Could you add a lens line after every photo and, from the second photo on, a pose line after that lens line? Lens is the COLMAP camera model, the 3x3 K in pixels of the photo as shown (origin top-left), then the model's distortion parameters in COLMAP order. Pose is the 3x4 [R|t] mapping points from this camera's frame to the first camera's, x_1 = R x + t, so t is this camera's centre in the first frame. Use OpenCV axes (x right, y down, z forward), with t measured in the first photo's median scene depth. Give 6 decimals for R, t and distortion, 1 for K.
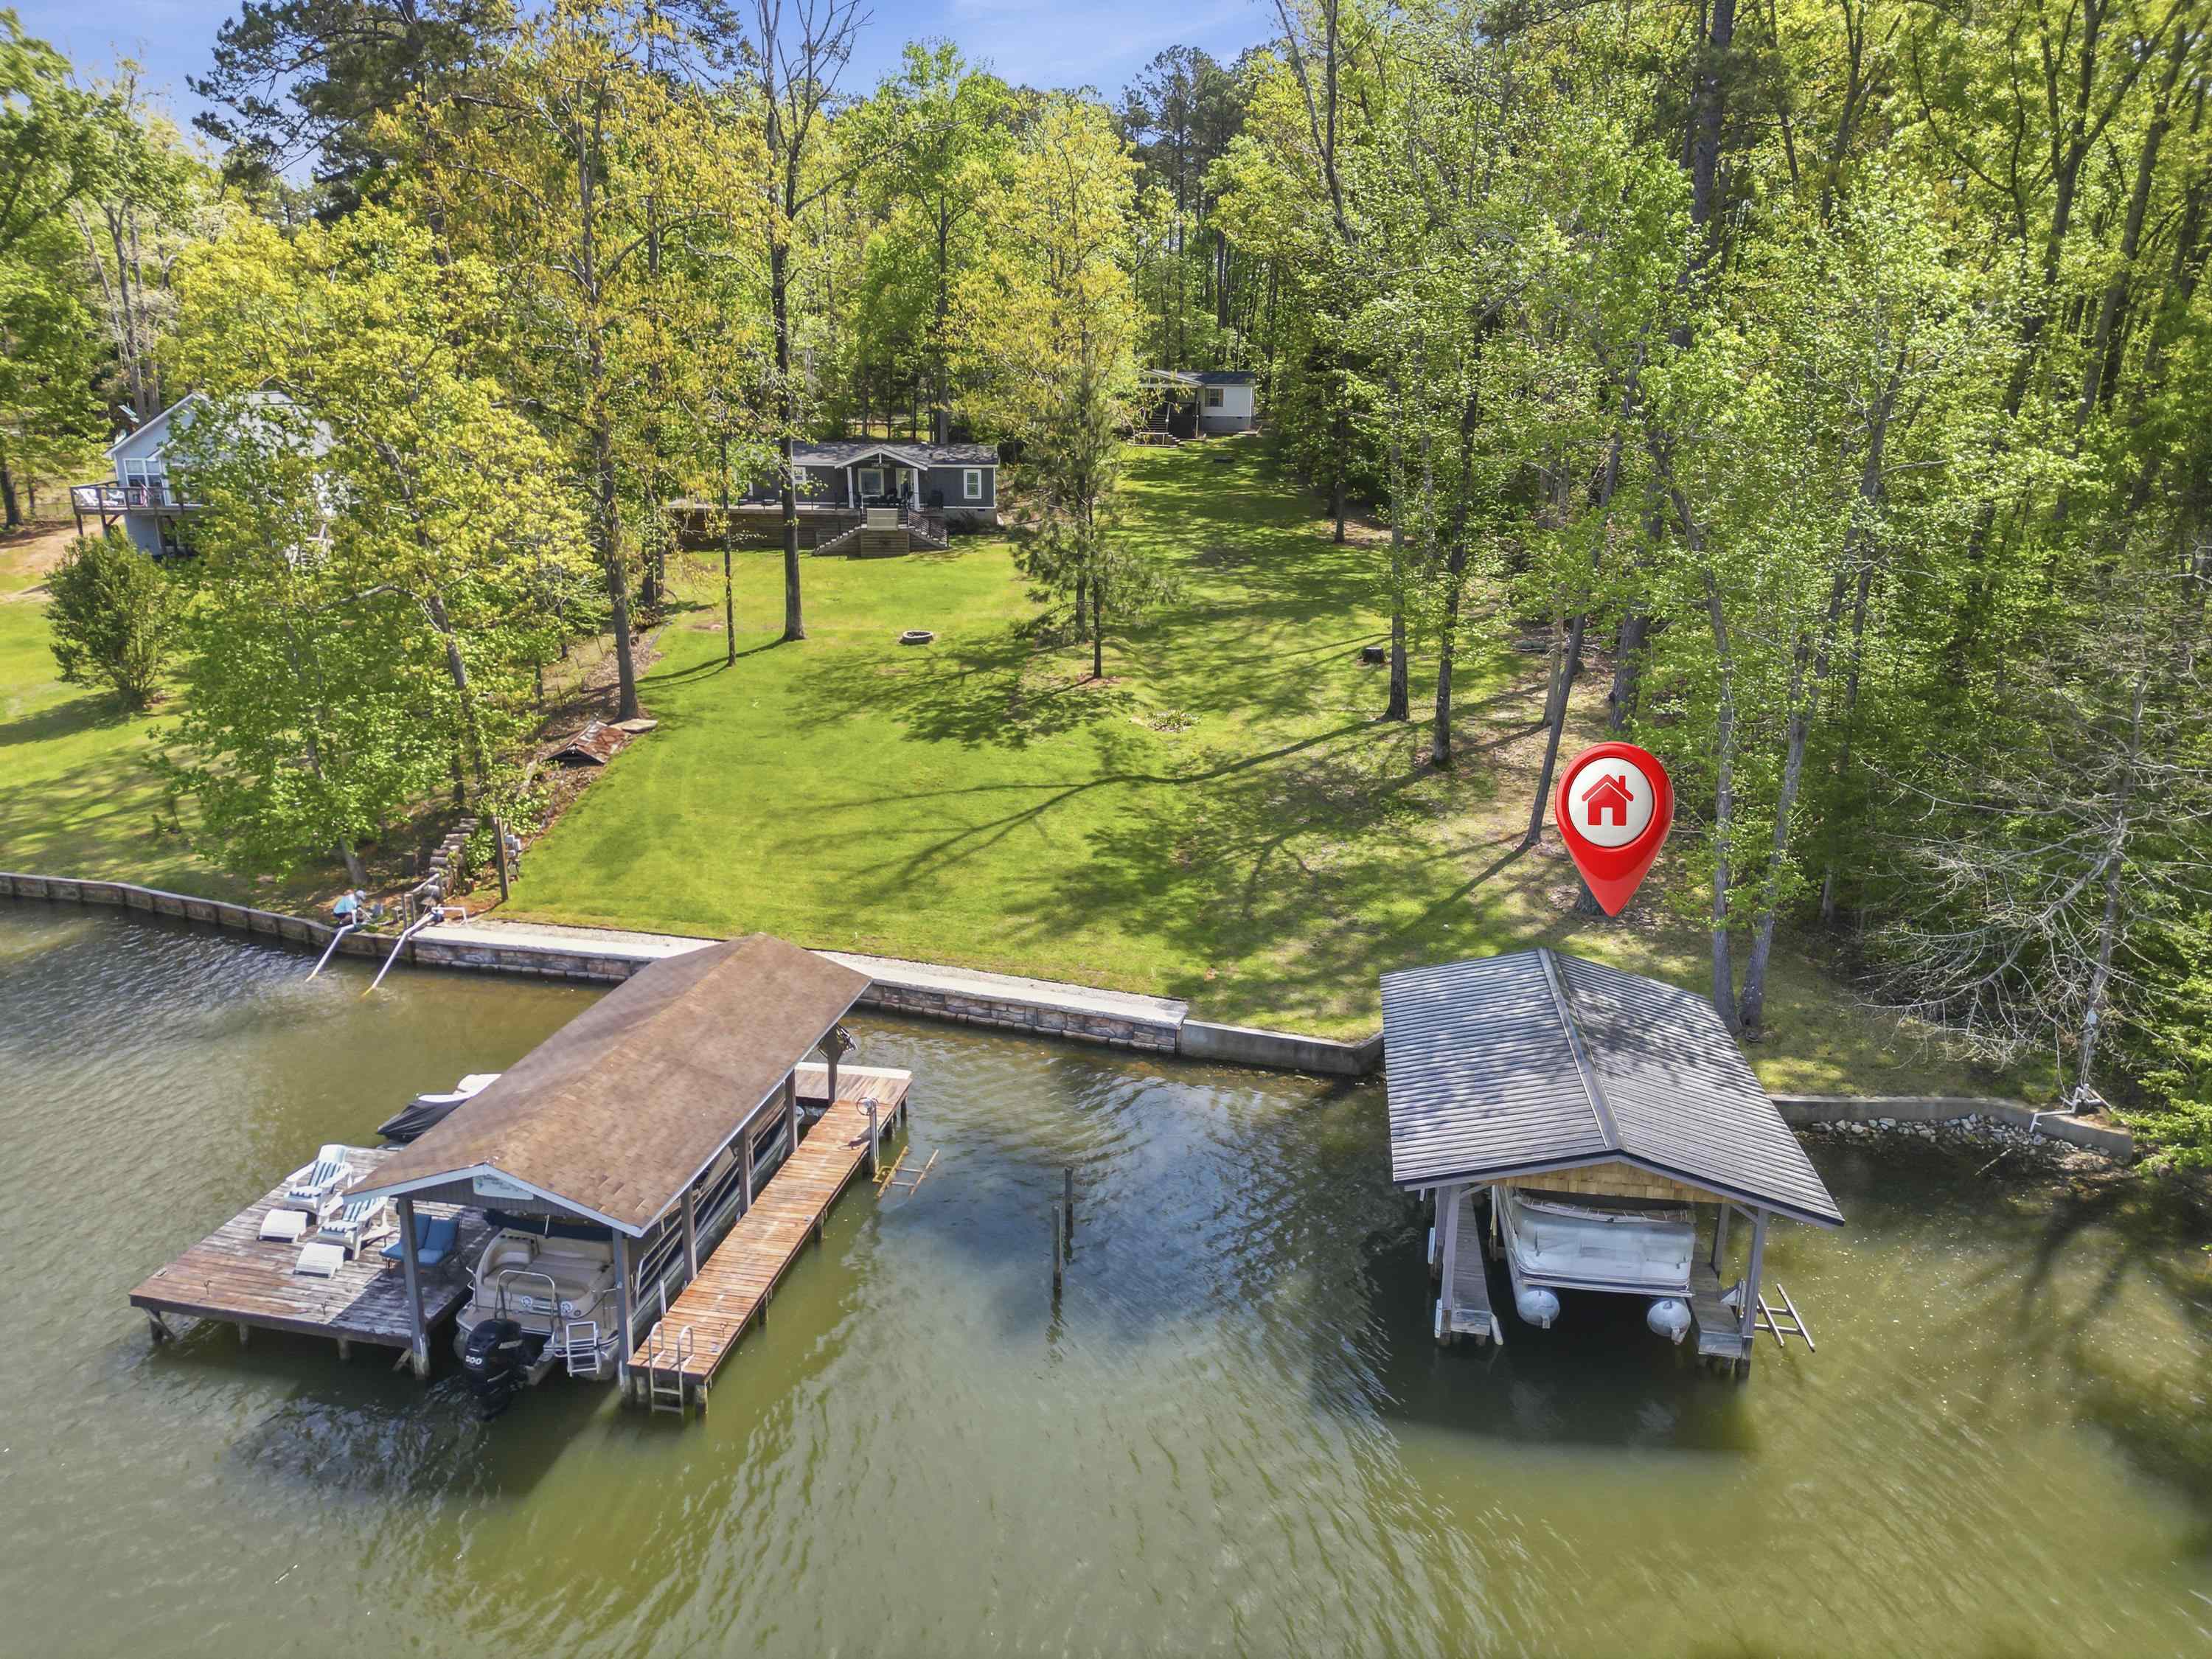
lens RADIAL K [[1546.8, 0, 1108.0], [0, 1546.8, 854.2], [0, 0, 1]] dist [0.055241, -0.044737]
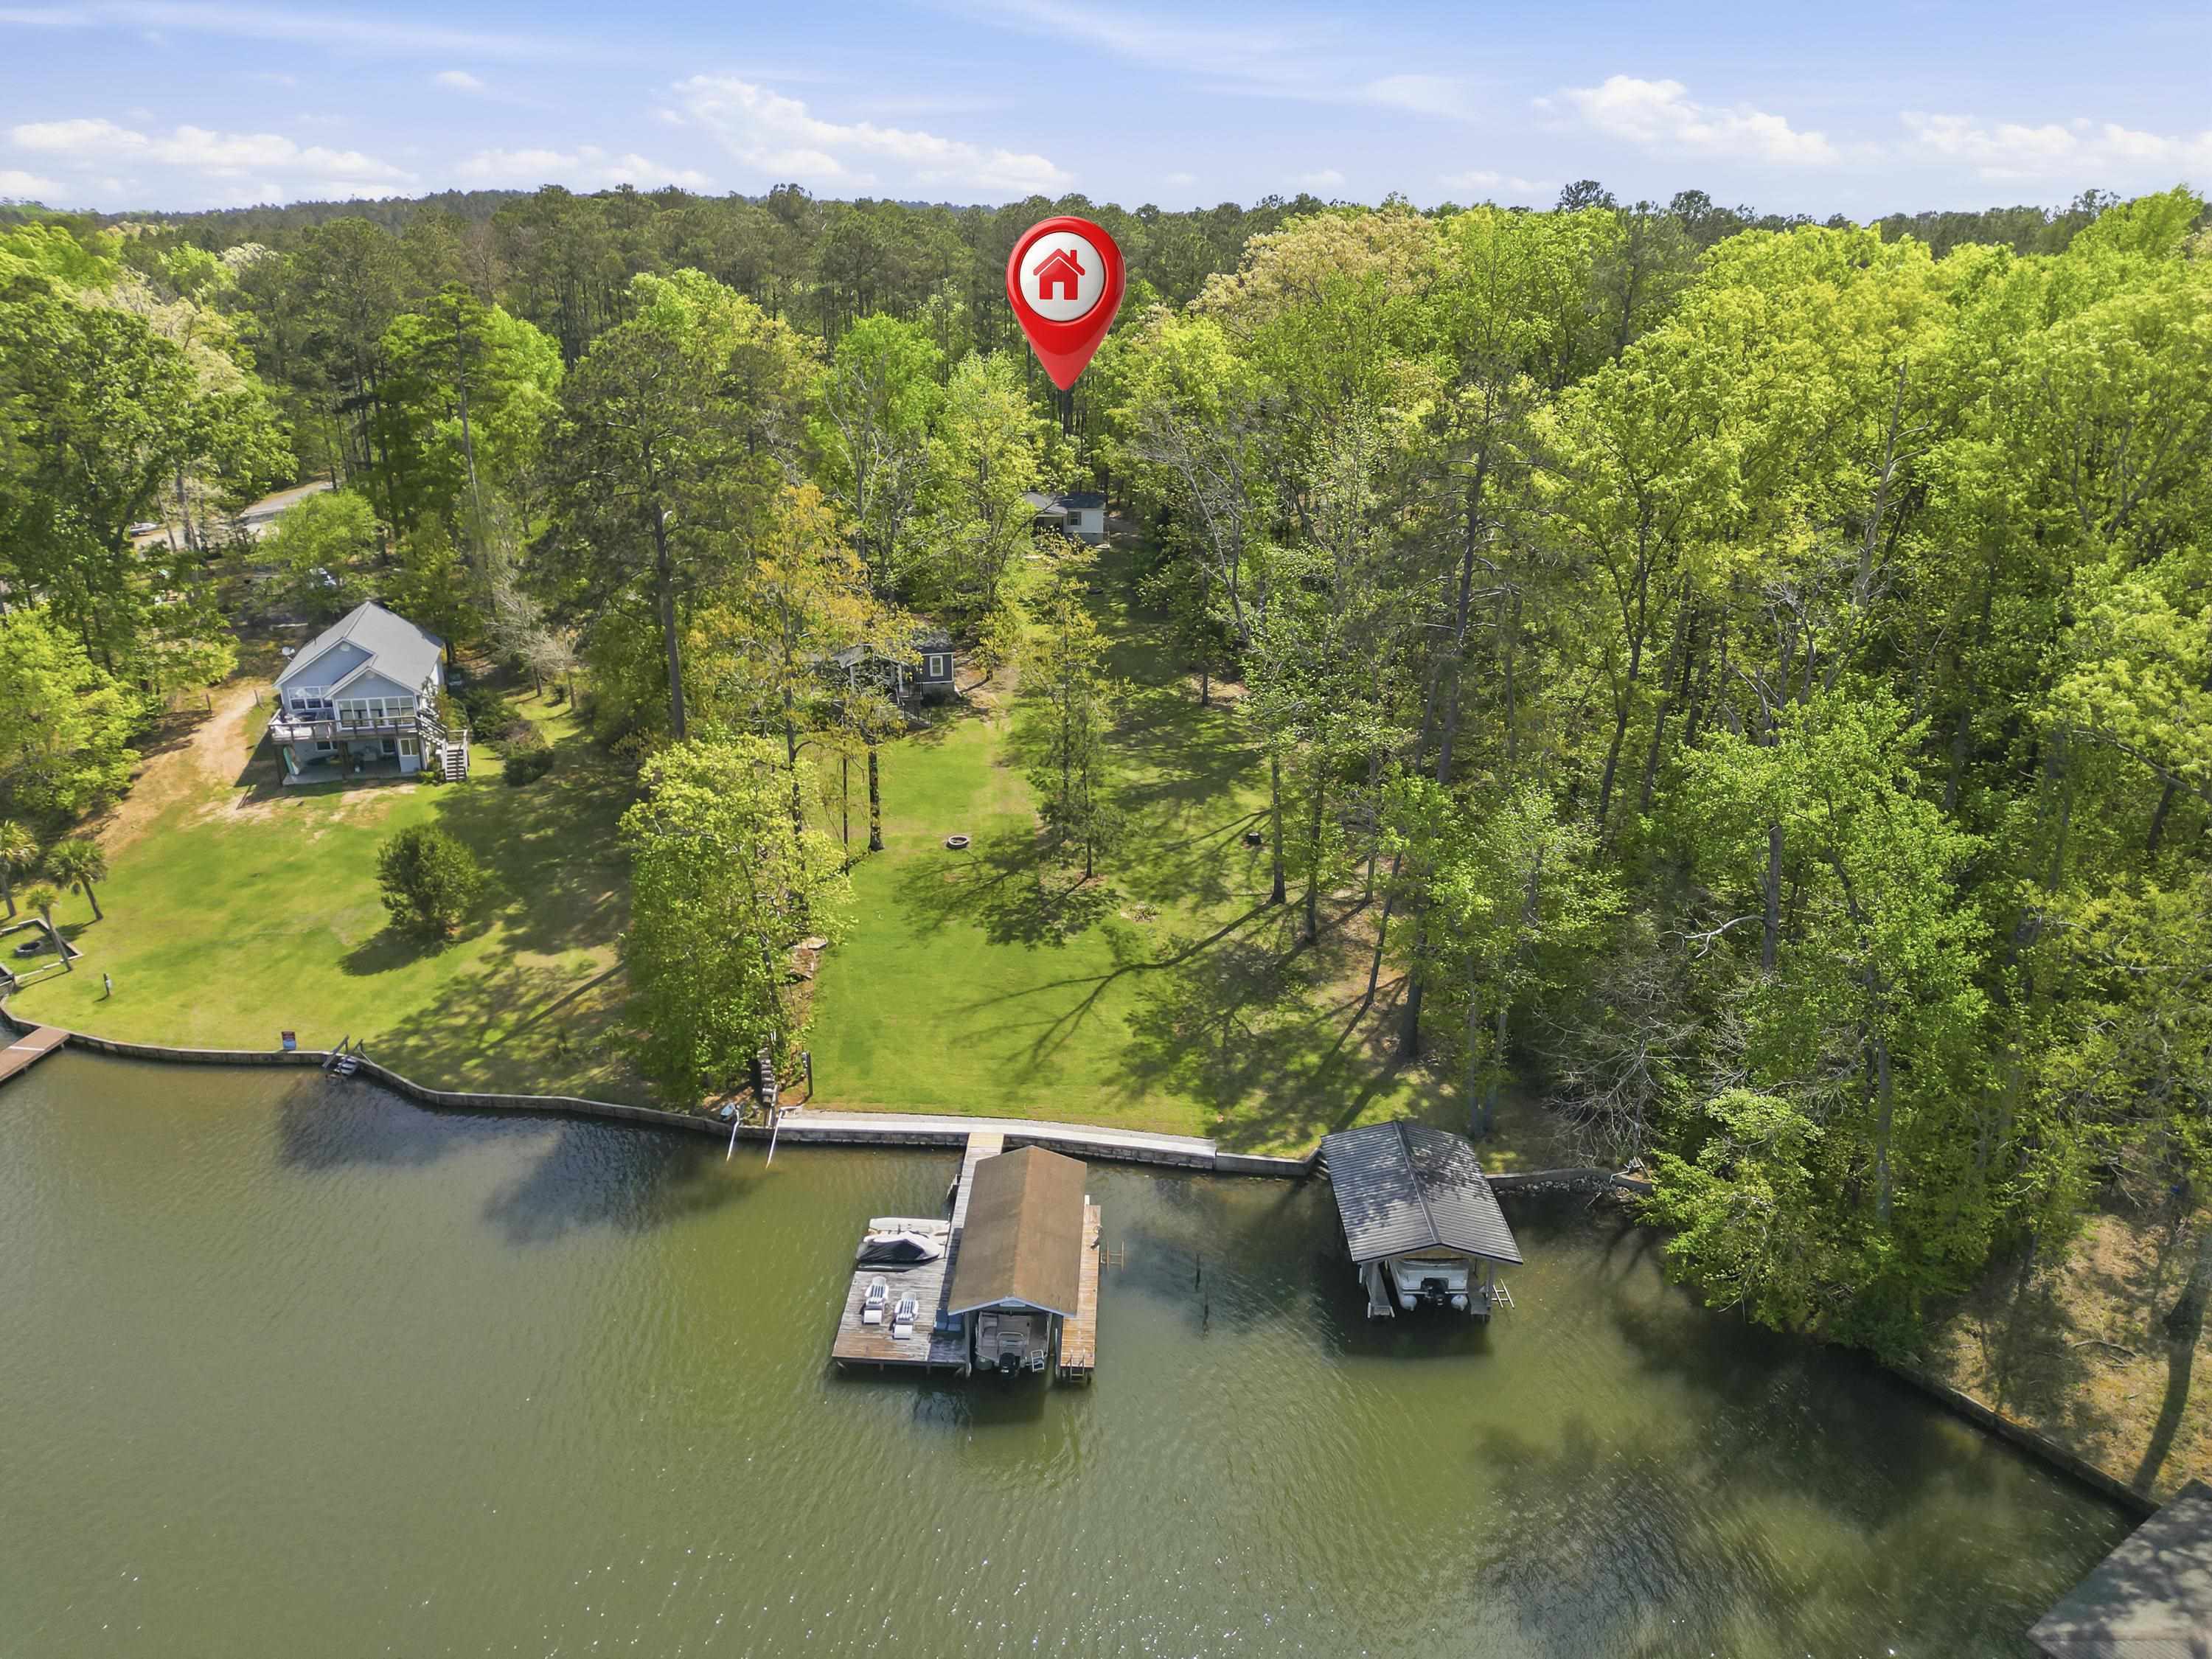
lens RADIAL K [[1546.8, 0, 1107.8], [0, 1546.8, 844.2], [0, 0, 1]] dist [0.055241, -0.044737]
pose [[0.987694, -0.060054, 0.144406, -0.271023], [0.048338, 0.995350, 0.083319, -0.352911], [-0.148738, -0.075313, 0.986004, -0.697625]]
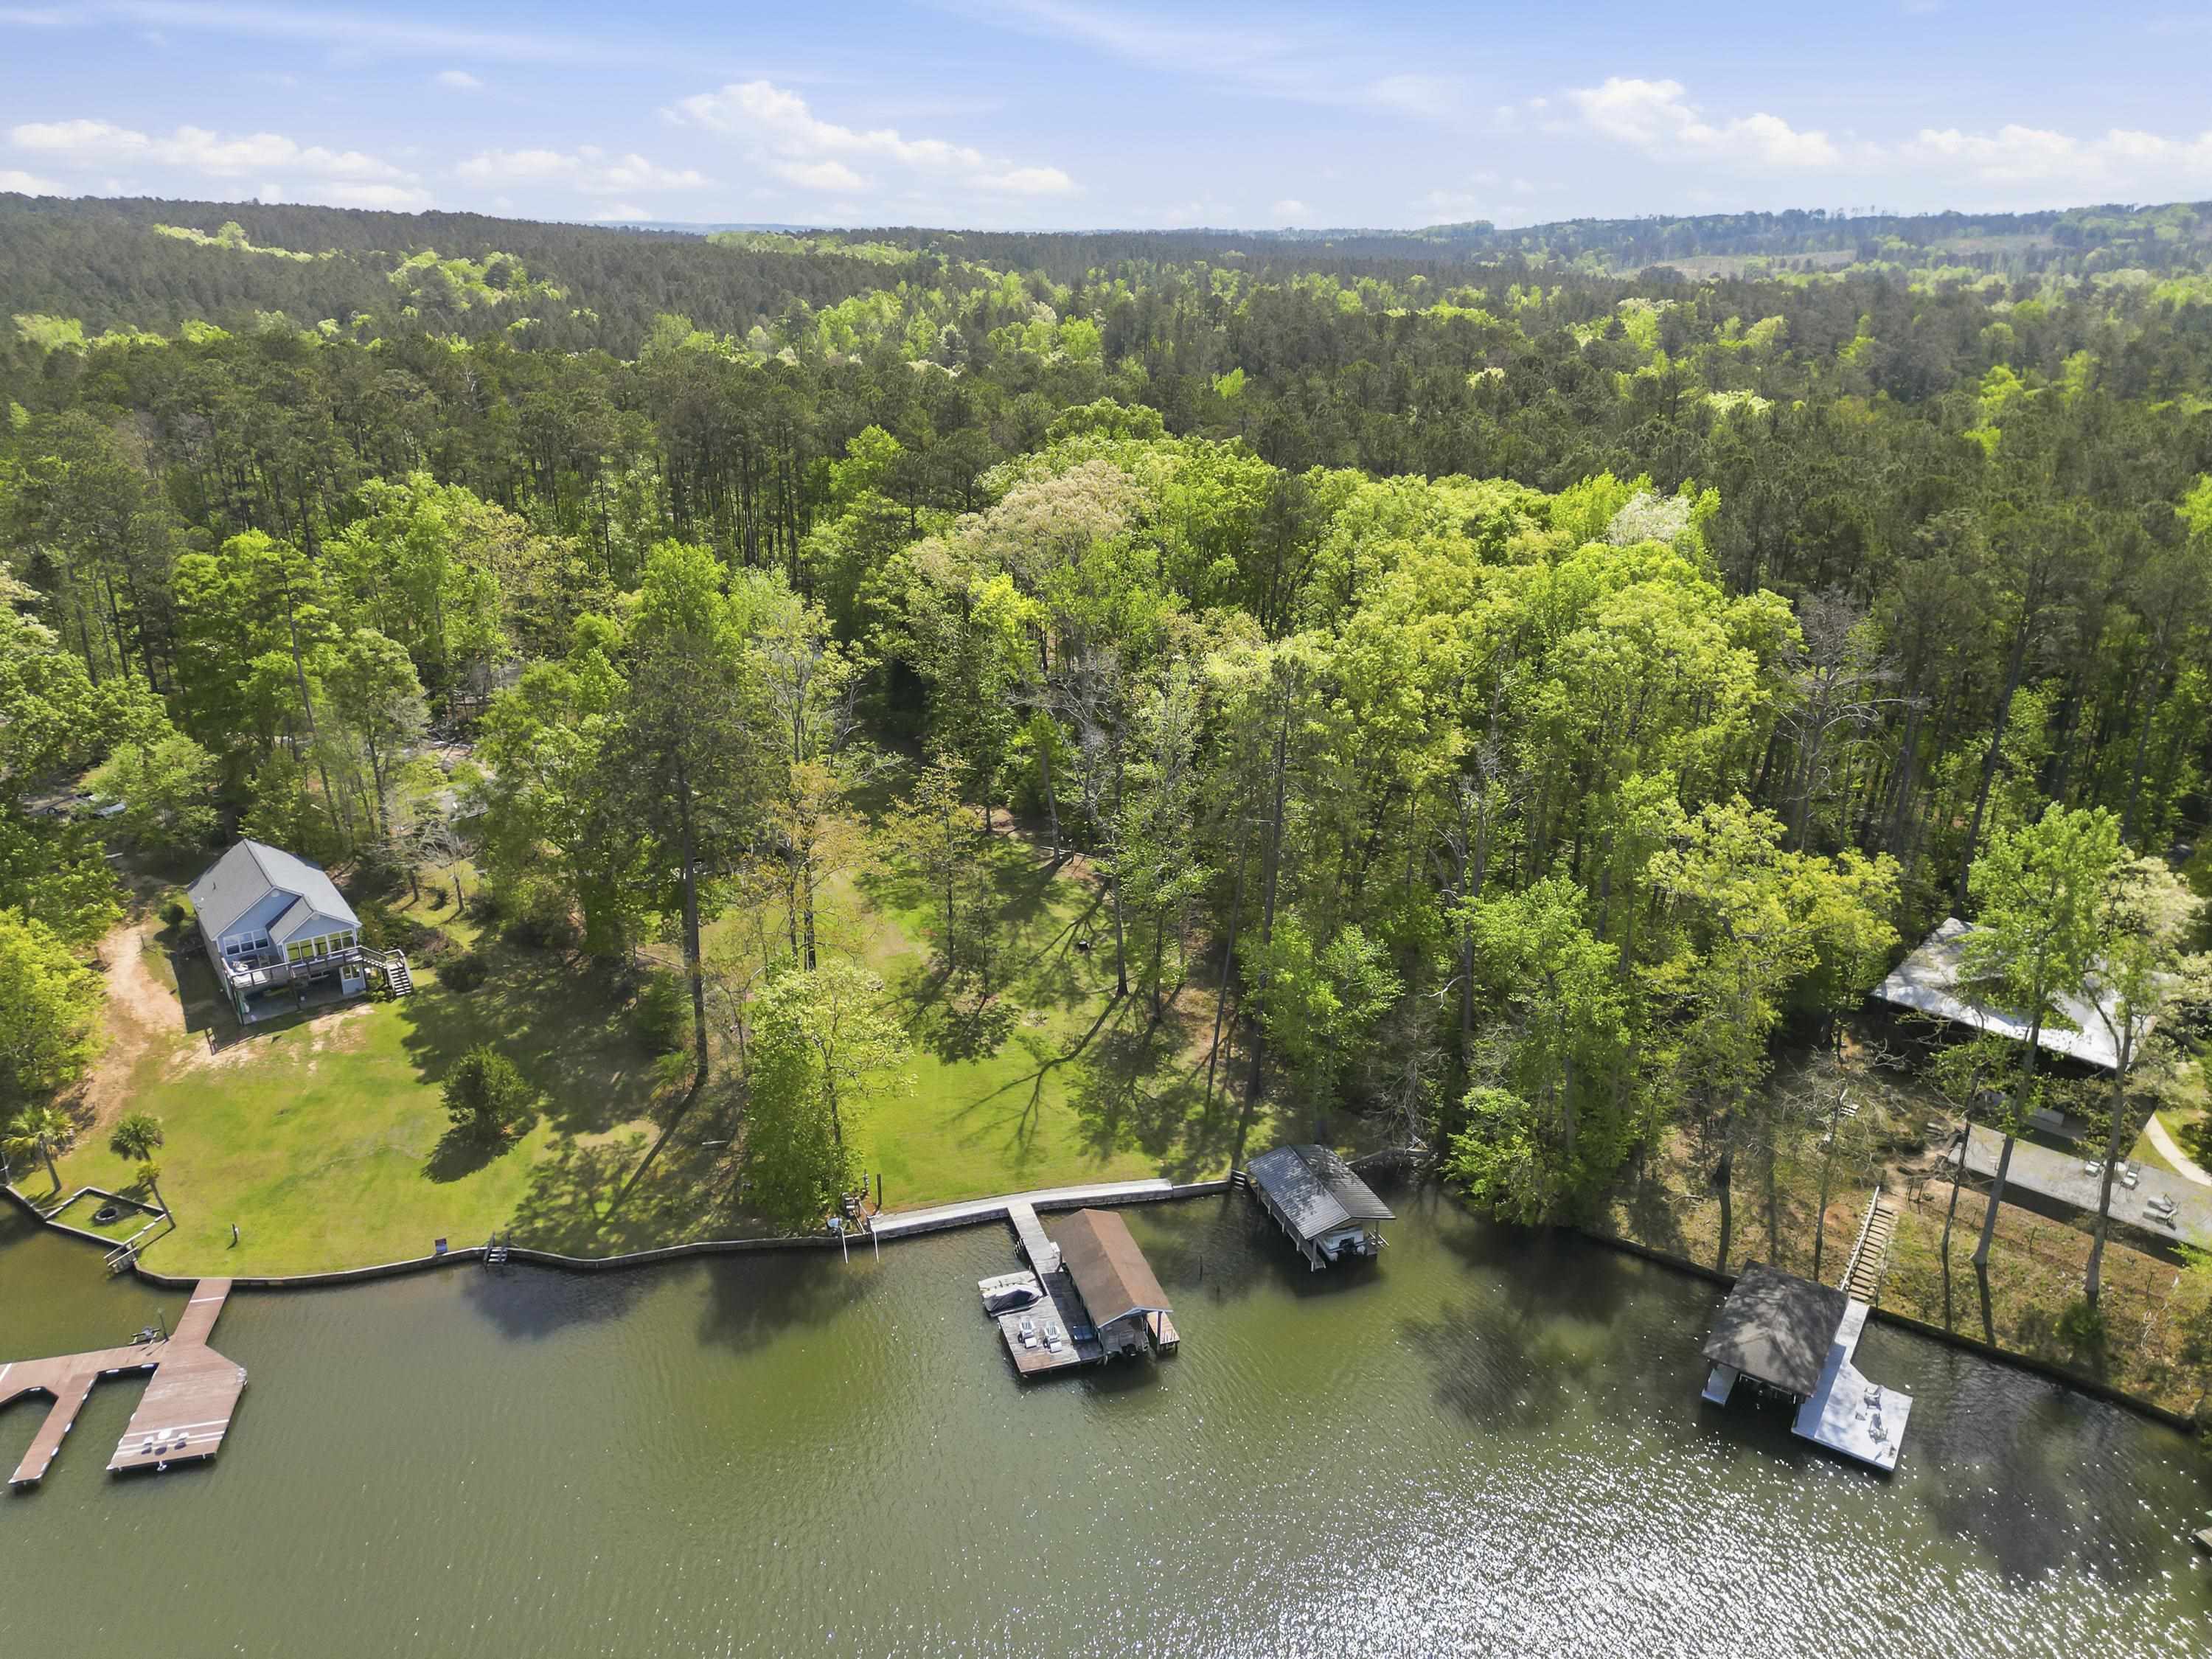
lens RADIAL K [[1546.8, 0, 1114.1], [0, 1546.8, 832.2], [0, 0, 1]] dist [0.055241, -0.044737]
pose [[0.869857, -0.184391, 0.457547, -0.996158], [0.140575, 0.981712, 0.128377, -0.743043], [-0.472851, -0.047350, 0.879869, -1.190813]]
